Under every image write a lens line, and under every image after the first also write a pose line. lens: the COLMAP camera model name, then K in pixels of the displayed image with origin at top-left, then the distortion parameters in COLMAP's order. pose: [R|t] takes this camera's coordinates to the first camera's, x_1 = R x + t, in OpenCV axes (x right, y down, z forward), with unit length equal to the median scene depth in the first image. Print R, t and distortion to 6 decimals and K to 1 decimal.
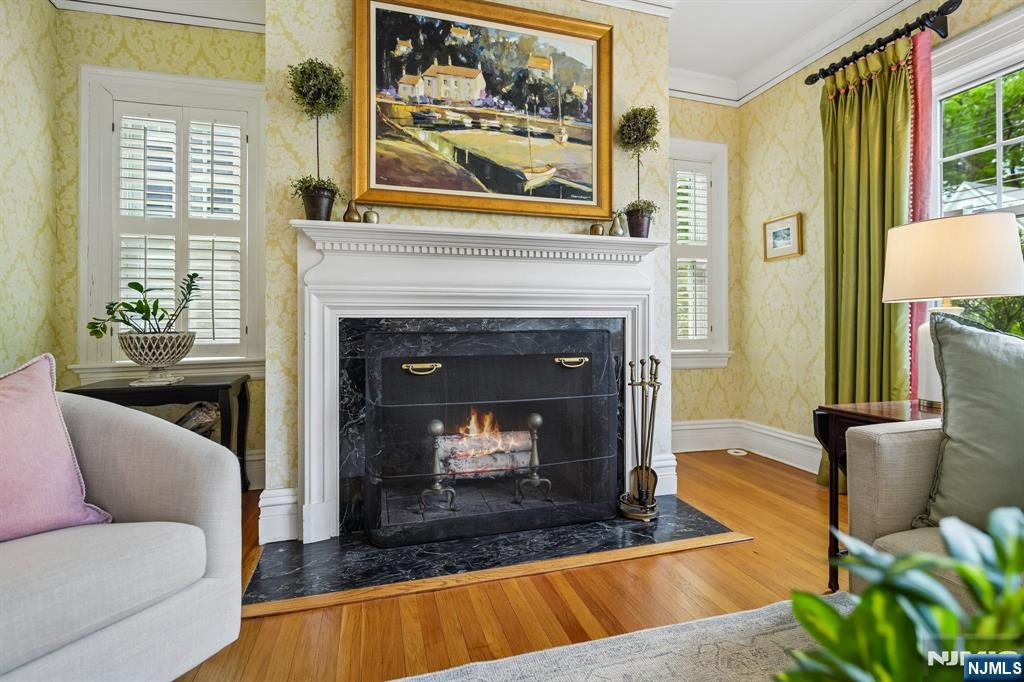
lens RADIAL K [[478.0, 0, 531.9], [0, 478.0, 326.5], [0, 0, 1]] dist [-0.003925, -0.001317]
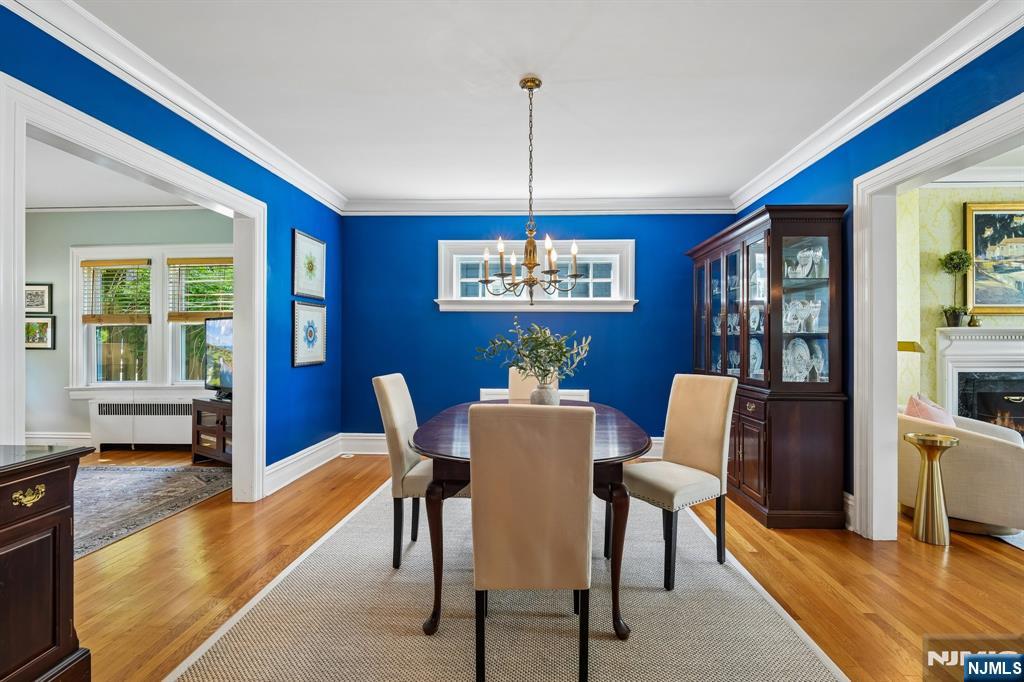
lens RADIAL K [[478.0, 0, 518.4], [0, 478.0, 338.1], [0, 0, 1]] dist [-0.003925, -0.001317]
pose [[0.947547, 0.000961, -0.319615, -1.389392], [-0.002114, 0.999992, -0.003263, -0.138924], [0.319610, 0.003767, 0.947542, -1.362592]]
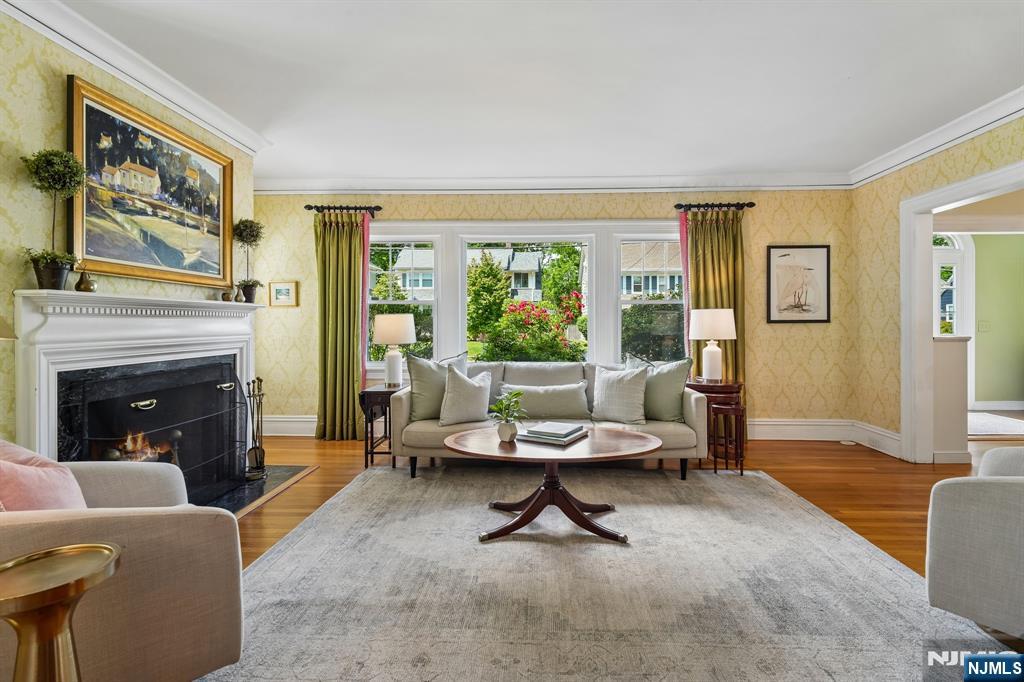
lens RADIAL K [[478.0, 0, 530.0], [0, 478.0, 324.3], [0, 0, 1]] dist [-0.003925, -0.001317]
pose [[0.303123, 0.000464, 0.952951, -1.037545], [0.000799, 0.999999, -0.000741, -0.117941], [-0.952951, 0.000986, 0.303122, -0.364623]]
